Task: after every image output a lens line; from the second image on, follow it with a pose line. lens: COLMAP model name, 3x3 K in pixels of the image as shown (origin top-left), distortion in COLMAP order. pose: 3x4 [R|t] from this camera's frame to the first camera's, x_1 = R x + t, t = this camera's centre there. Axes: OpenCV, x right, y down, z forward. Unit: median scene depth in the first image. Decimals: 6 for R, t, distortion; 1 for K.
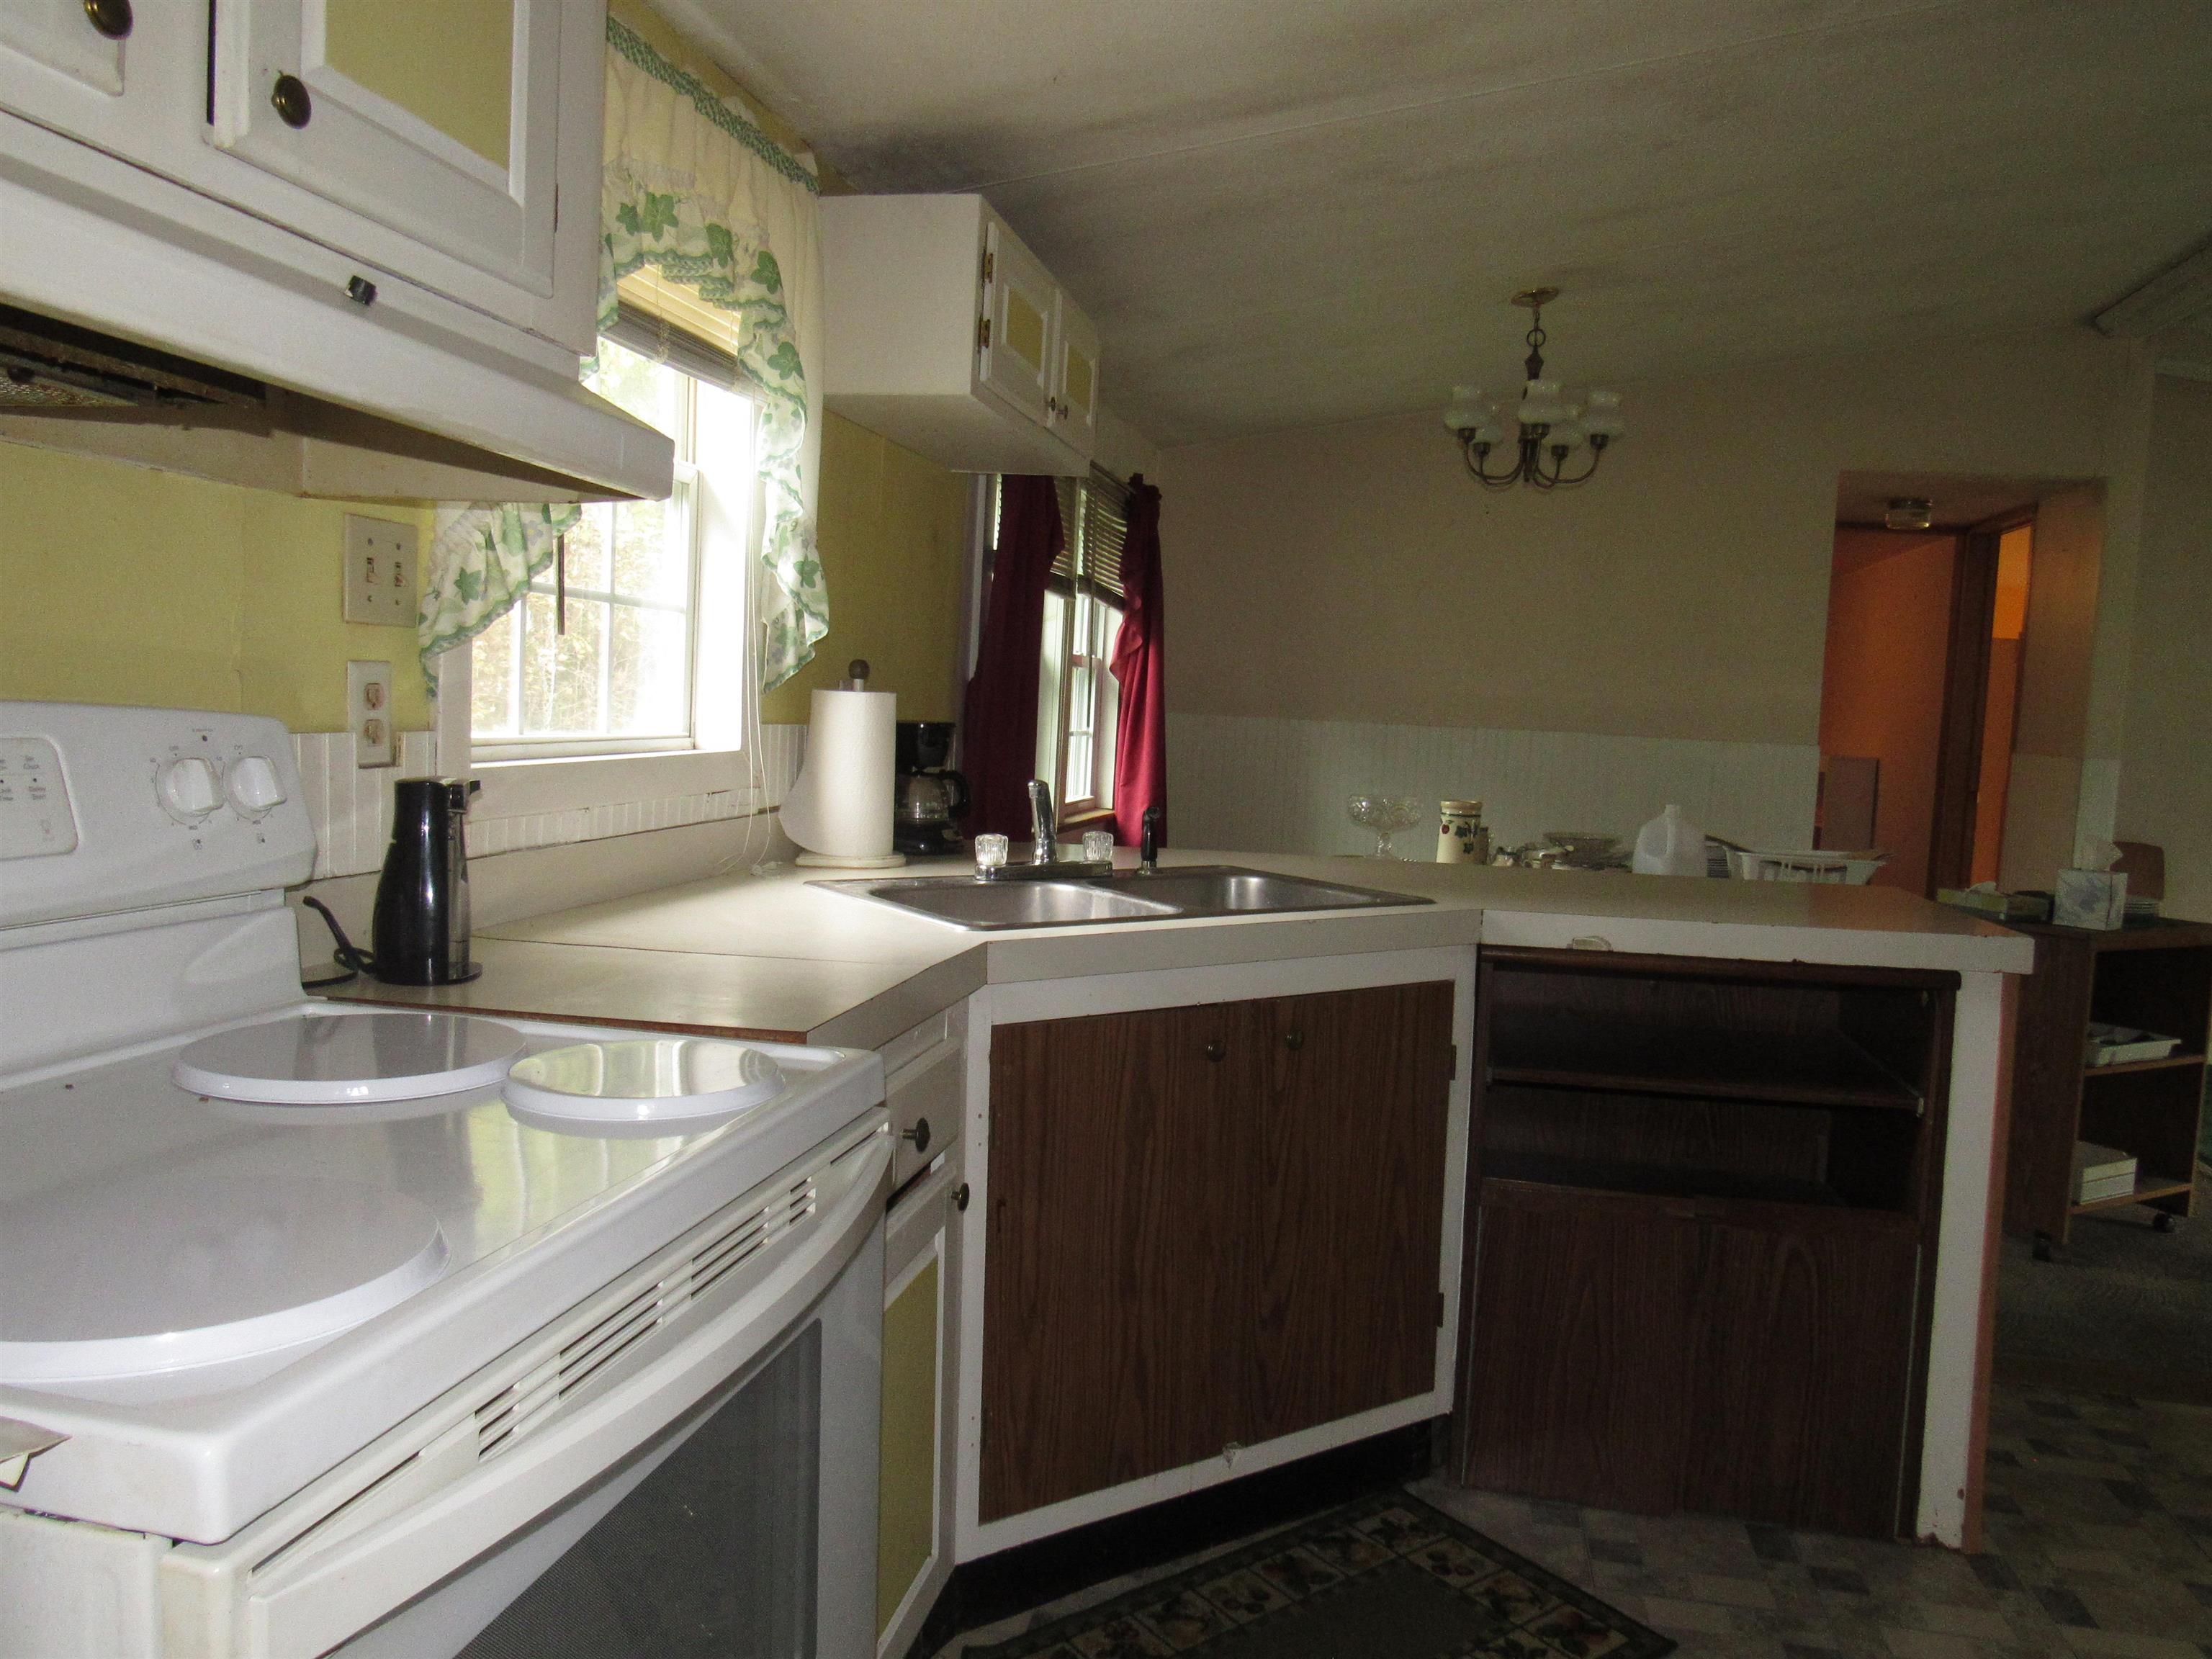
lens RADIAL K [[1588.5, 0, 1102.8], [0, 1588.5, 822.0], [0, 0, 1]] dist [-0.026786, 0.015670]
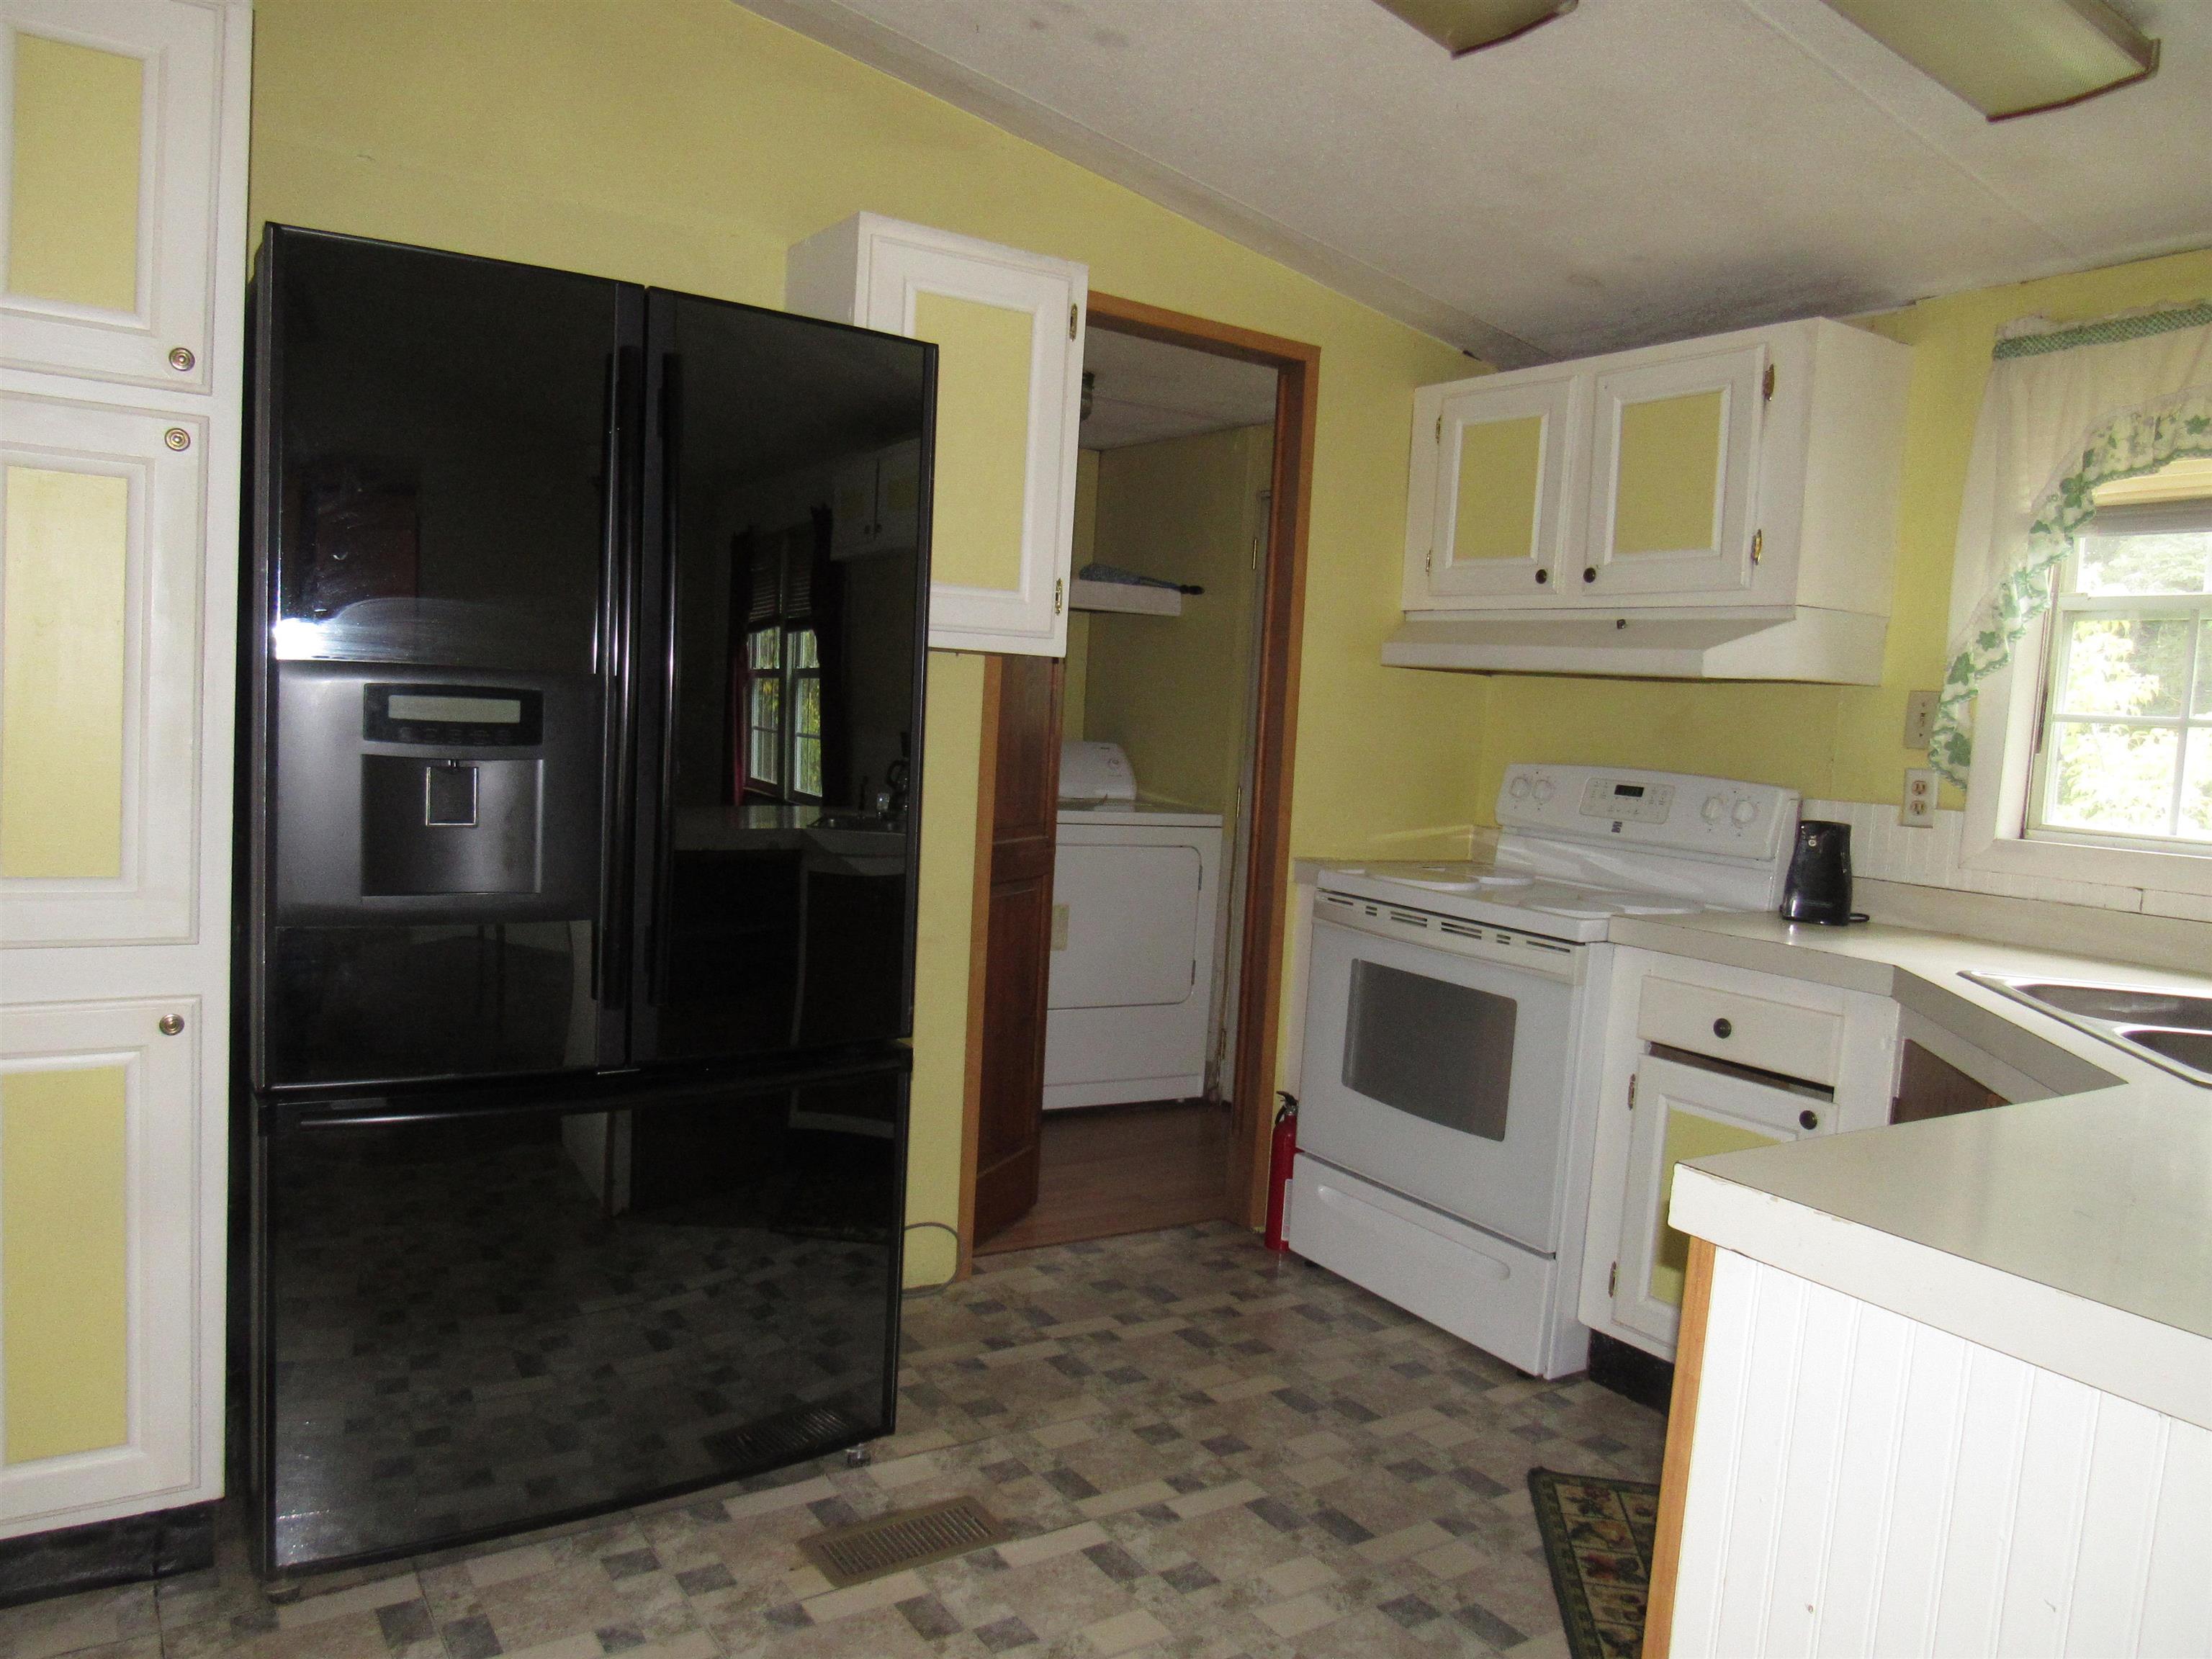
lens RADIAL K [[1588.5, 0, 1101.2], [0, 1588.5, 829.1], [0, 0, 1]] dist [-0.026786, 0.015670]
pose [[-0.714967, -0.024075, -0.698744, 1.135500], [-0.135032, 0.985345, 0.104217, -0.073159], [0.685995, 0.168864, -0.707740, 1.271367]]
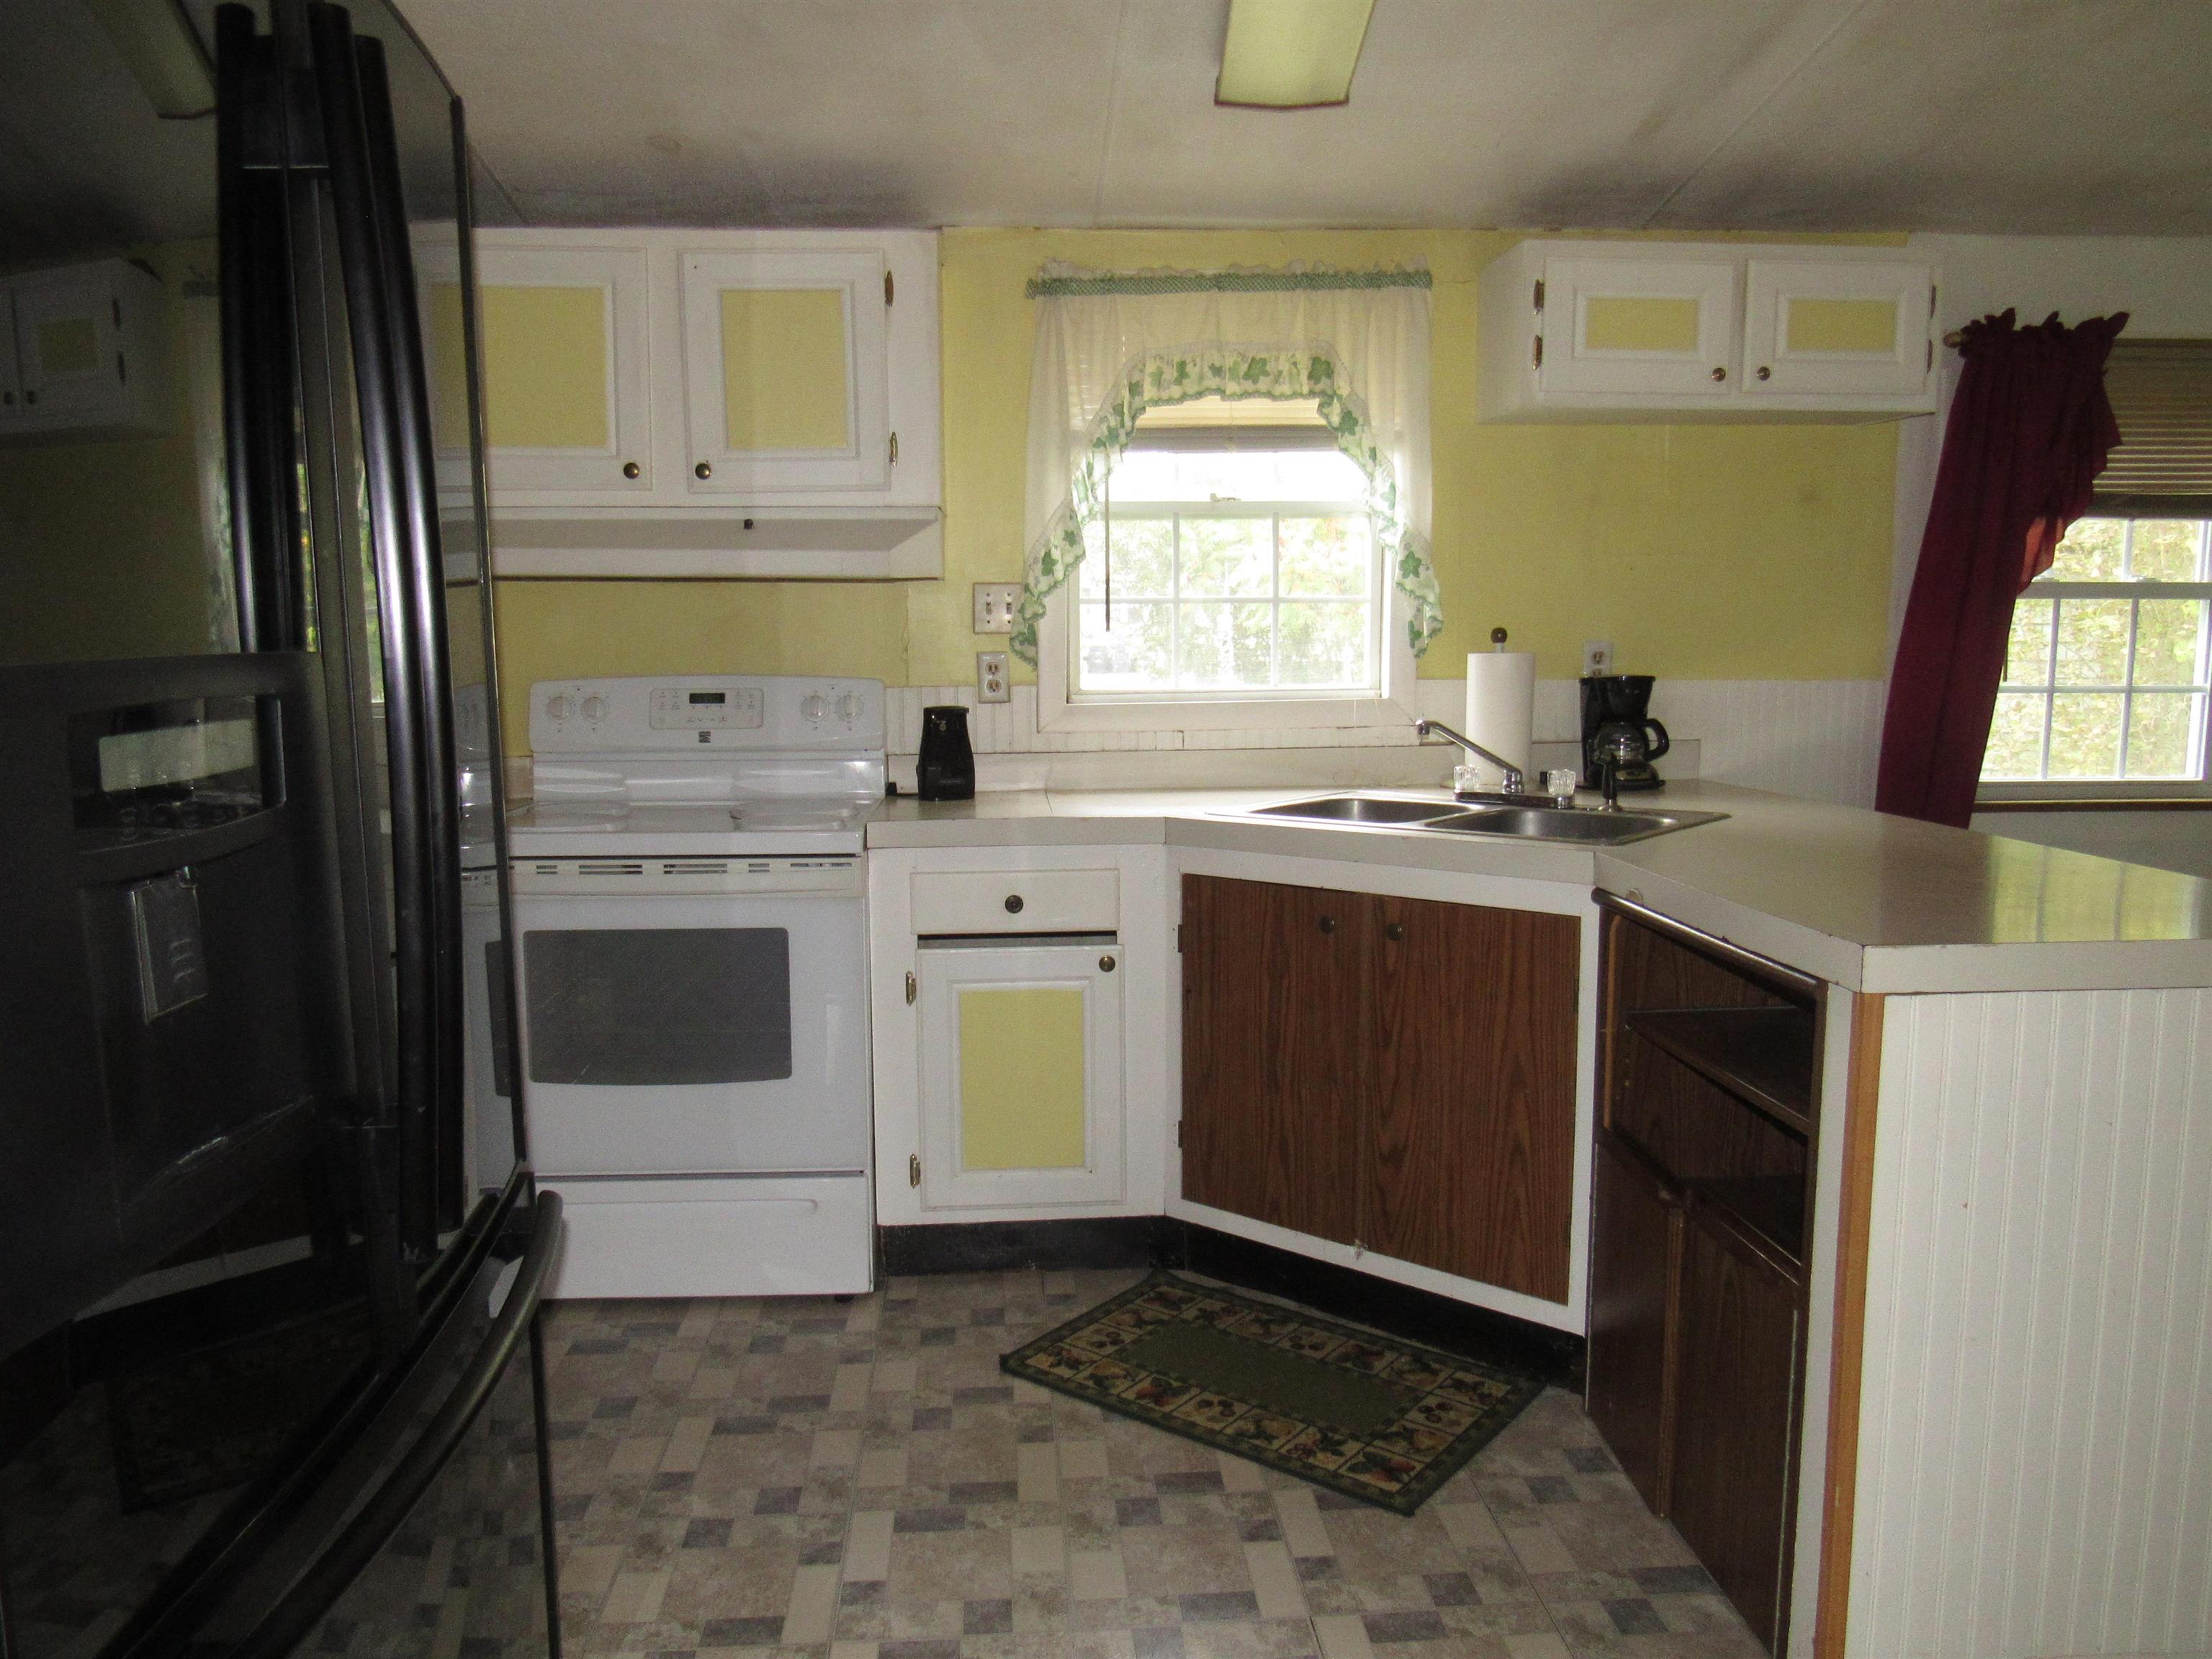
lens RADIAL K [[1588.5, 0, 1099.3], [0, 1588.5, 835.0], [0, 0, 1]] dist [-0.026786, 0.015670]
pose [[0.258026, 0.082005, -0.962652, 1.227527], [-0.052081, 0.996123, 0.070896, -0.012368], [0.964733, 0.031843, 0.261296, 0.456630]]
